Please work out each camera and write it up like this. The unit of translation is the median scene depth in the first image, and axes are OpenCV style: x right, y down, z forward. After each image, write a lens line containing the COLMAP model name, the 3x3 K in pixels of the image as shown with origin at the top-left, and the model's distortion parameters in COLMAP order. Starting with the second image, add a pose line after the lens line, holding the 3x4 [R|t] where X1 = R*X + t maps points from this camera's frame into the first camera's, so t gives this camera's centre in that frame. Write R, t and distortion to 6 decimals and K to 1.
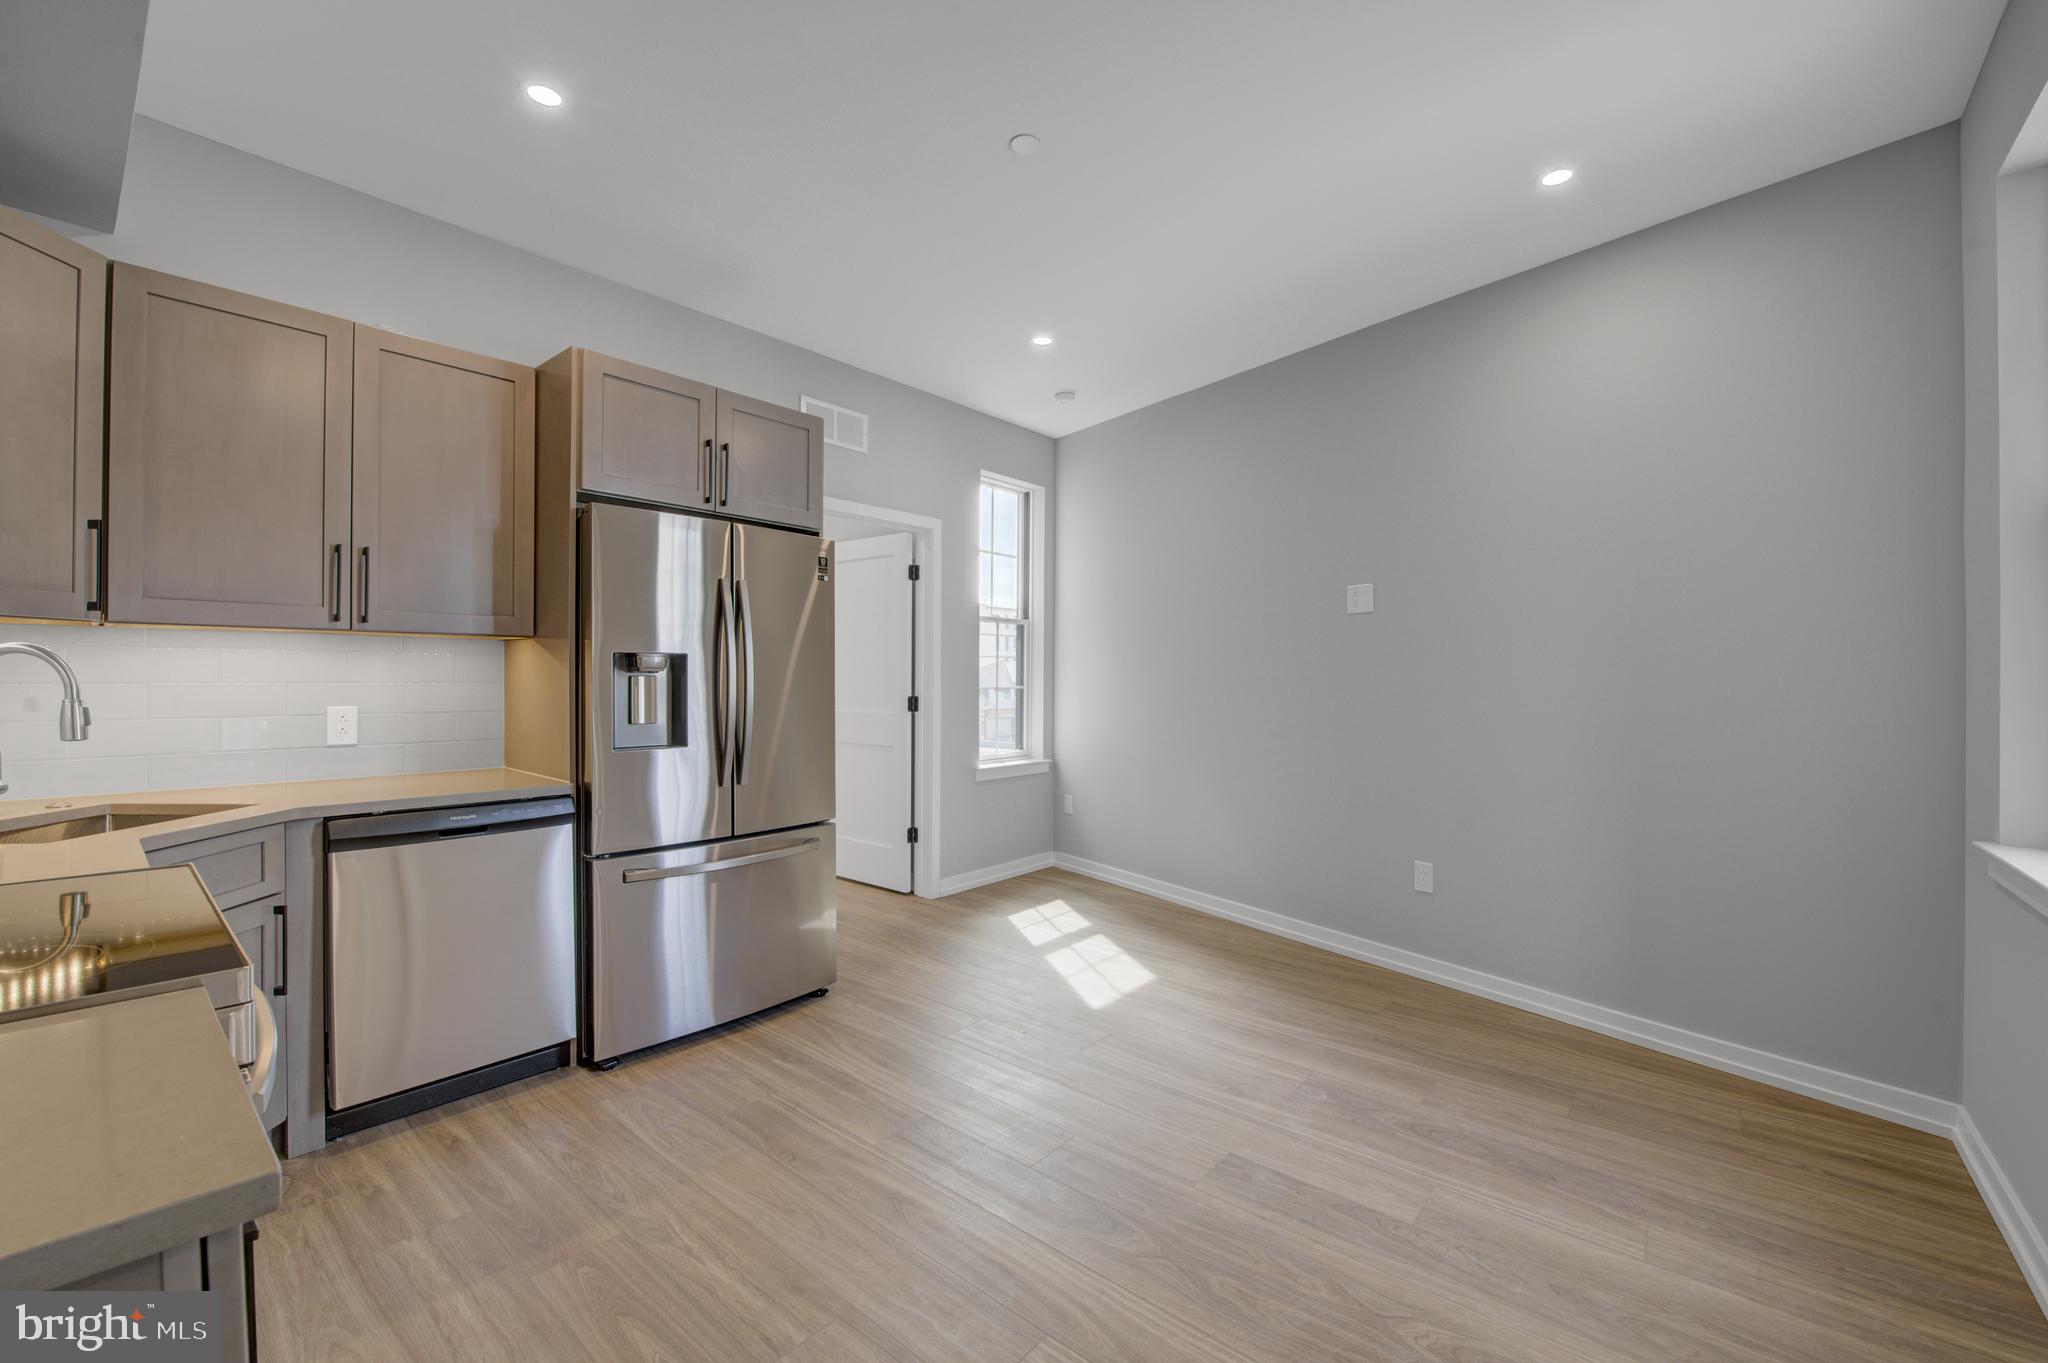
lens RADIAL K [[854.6, 0, 1014.4], [0, 854.6, 682.1], [0, 0, 1]] dist [-0.006329, -0.000095]
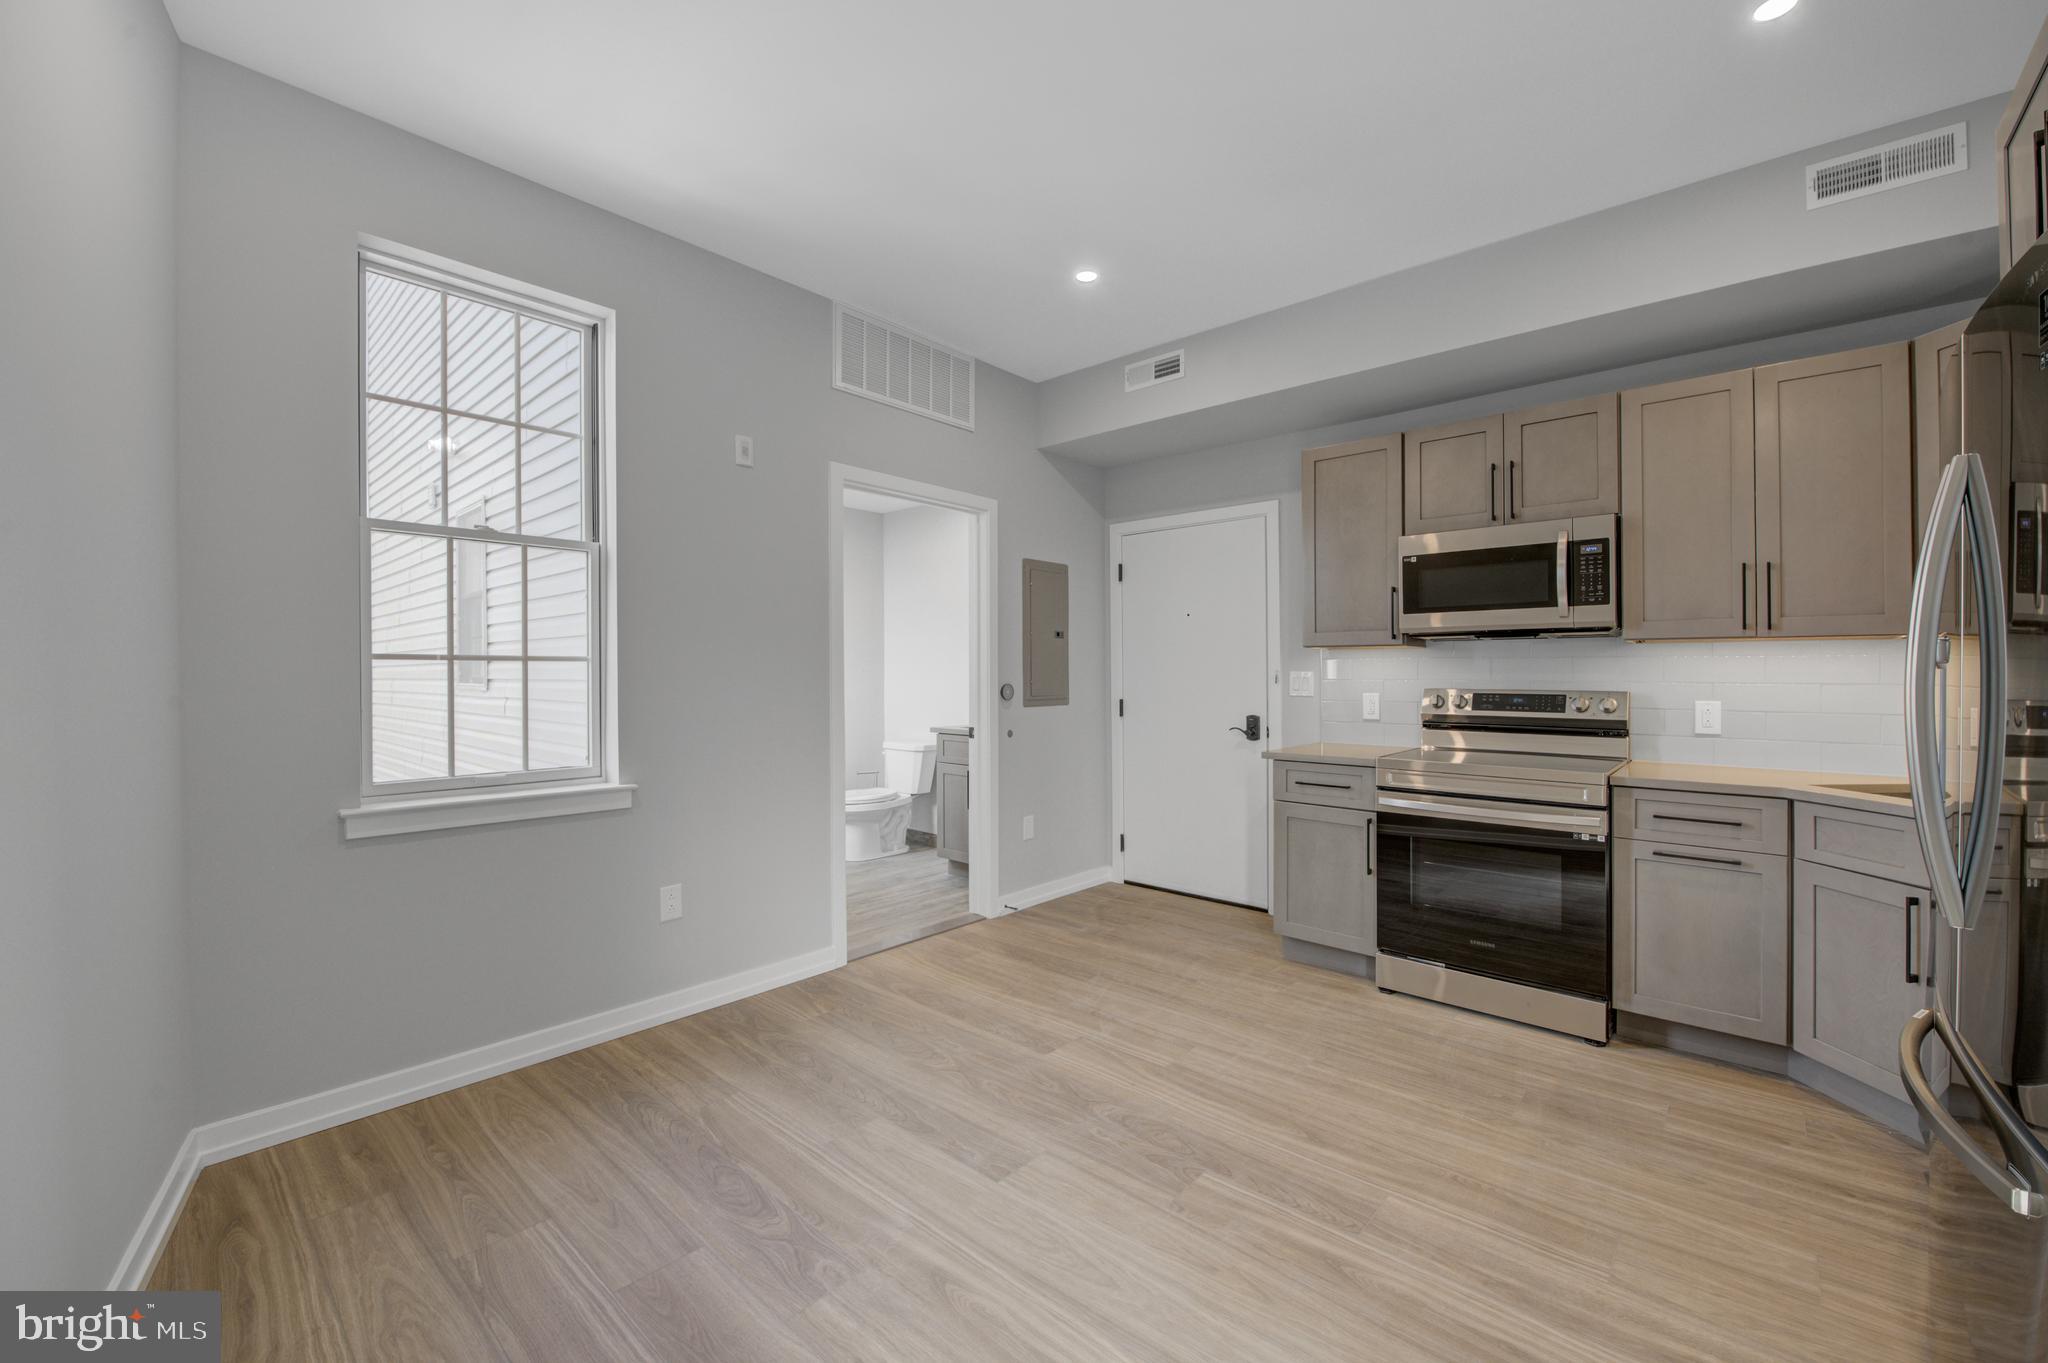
lens RADIAL K [[817.9, 0, 1025.5], [0, 817.9, 676.0], [0, 0, 1]] dist [-0.005026, -0.001145]
pose [[-0.999684, -0.009201, 0.023401, 0.173264], [-0.008963, 0.999907, 0.010243, -0.010347], [-0.023493, 0.010030, -0.999674, 1.597281]]
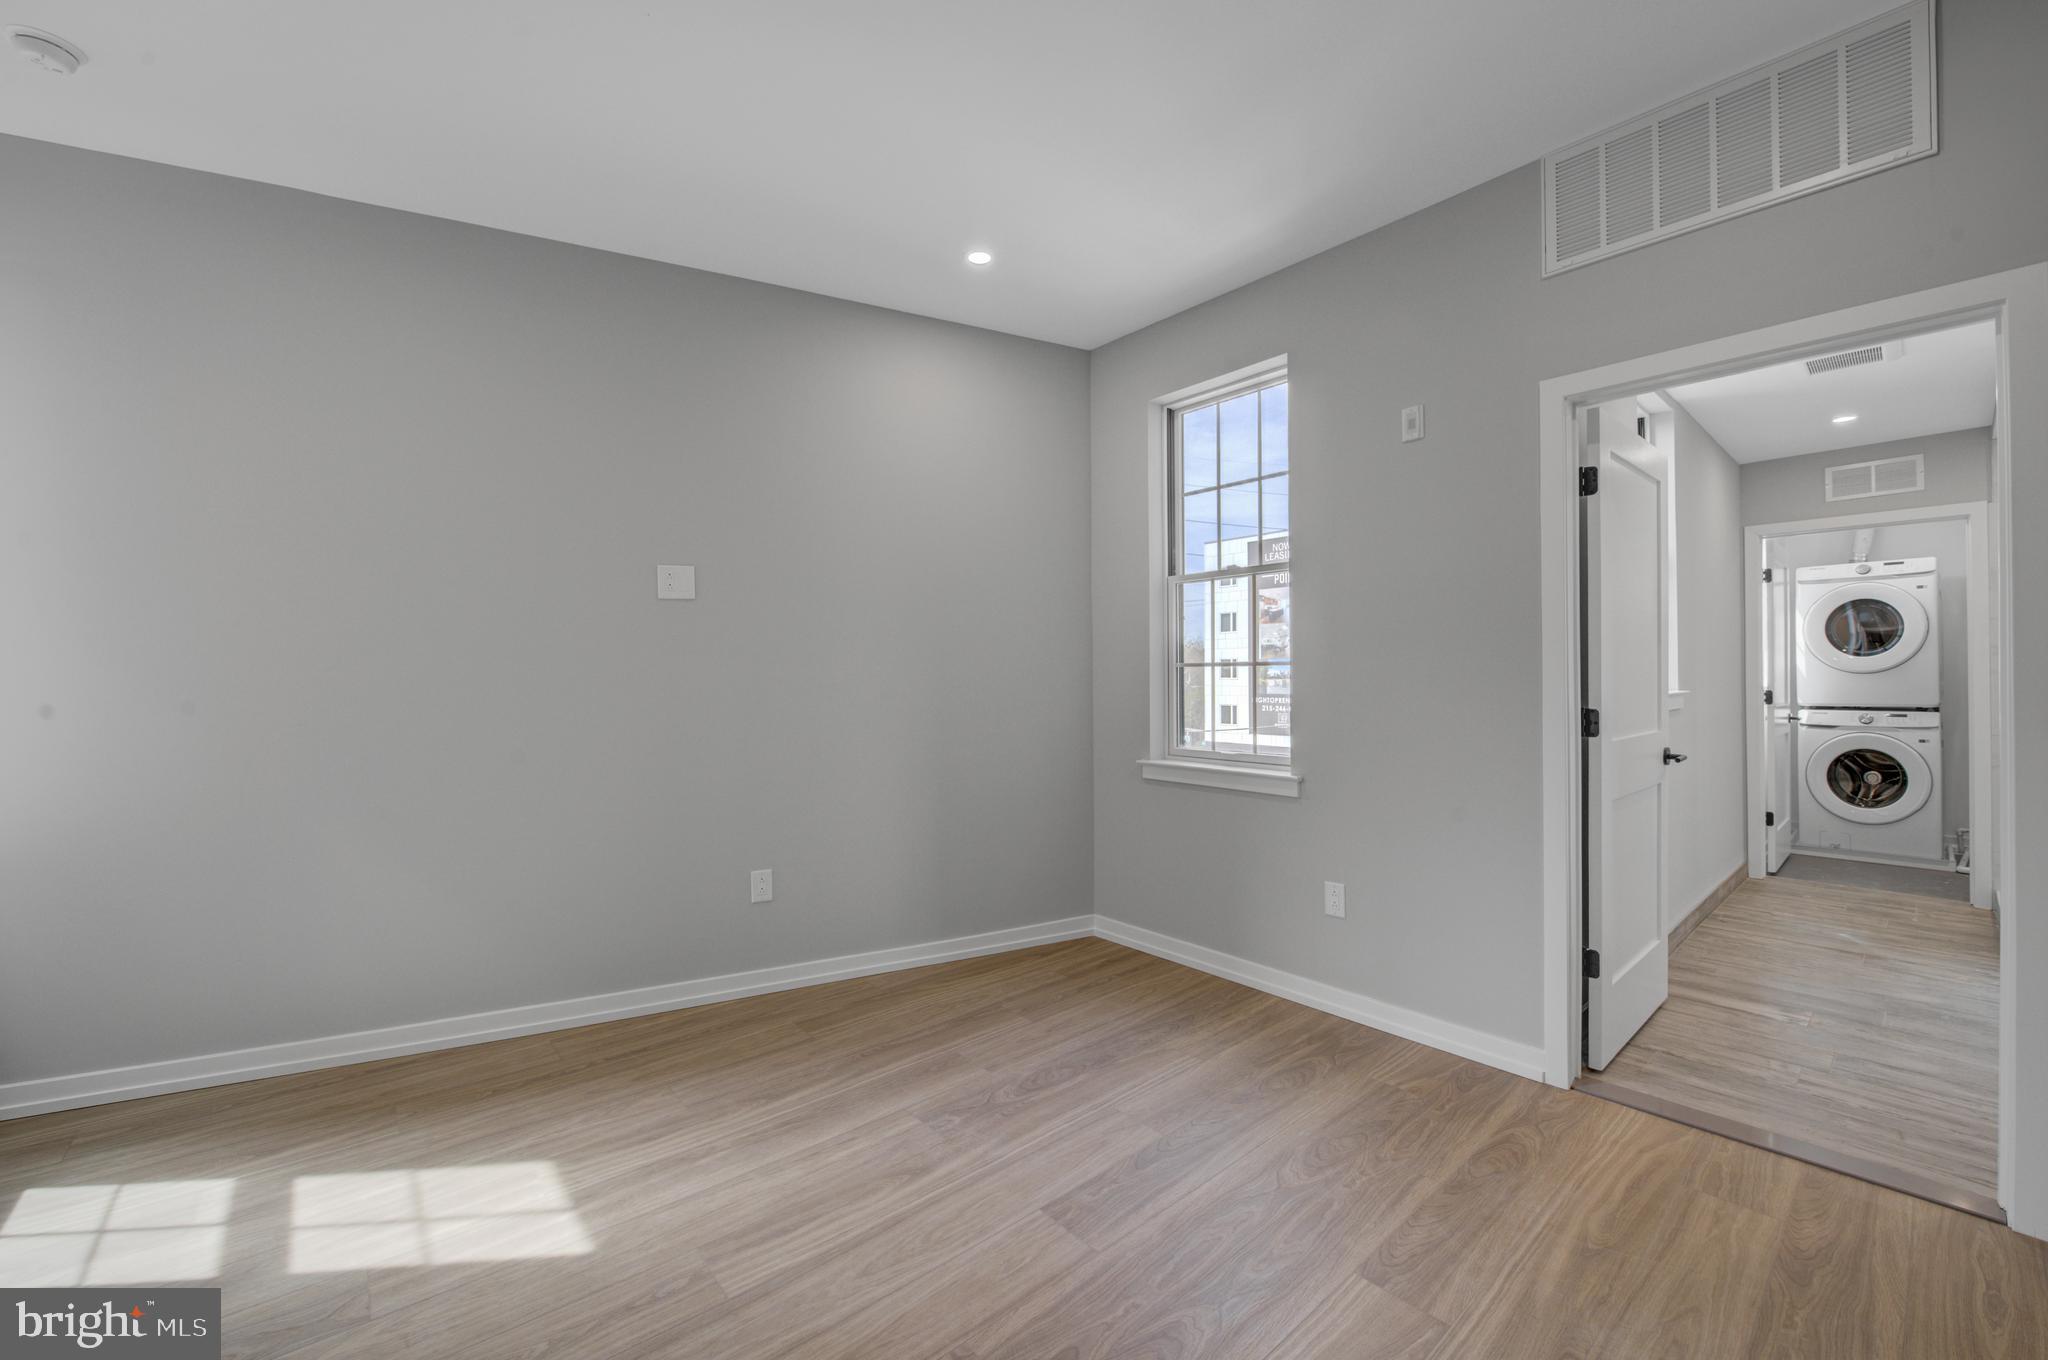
lens RADIAL K [[817.9, 0, 1060.8], [0, 817.9, 681.5], [0, 0, 1]] dist [-0.005026, -0.001145]
pose [[0.122192, -0.014461, 0.992401, -0.493963], [0.011466, 0.999848, 0.013157, -0.008562], [-0.992440, 0.009772, 0.122339, 0.735388]]
